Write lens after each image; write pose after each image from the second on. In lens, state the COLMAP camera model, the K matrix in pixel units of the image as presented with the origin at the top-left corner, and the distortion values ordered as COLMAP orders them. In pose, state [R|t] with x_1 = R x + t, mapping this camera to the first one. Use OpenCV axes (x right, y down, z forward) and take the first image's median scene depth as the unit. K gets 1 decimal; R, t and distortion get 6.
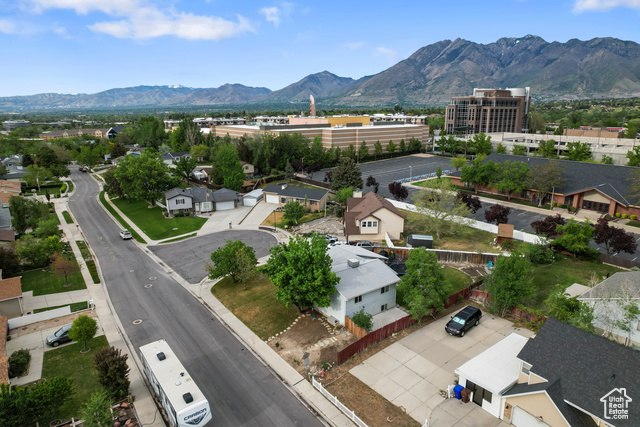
lens RADIAL K [[404.9, 0, 320.9], [0, 404.9, 213.0], [0, 0, 1]] dist [-0.048734, 0.011874]
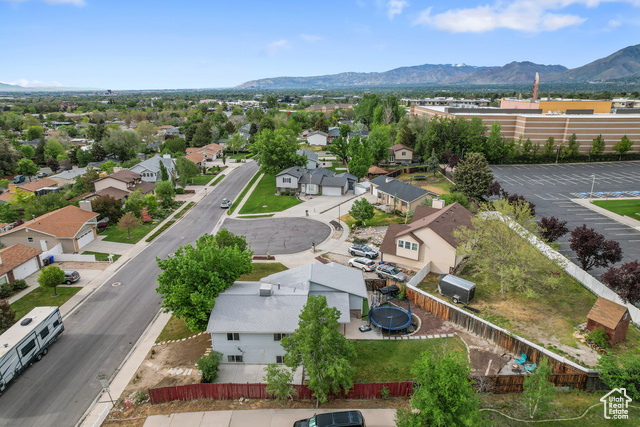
lens RADIAL K [[404.9, 0, 321.6], [0, 404.9, 214.7], [0, 0, 1]] dist [-0.048734, 0.011874]
pose [[0.800419, 0.184878, -0.570218, 0.300285], [-0.154619, 0.982738, 0.101586, -0.058036], [0.579156, 0.006855, 0.815188, 0.224399]]
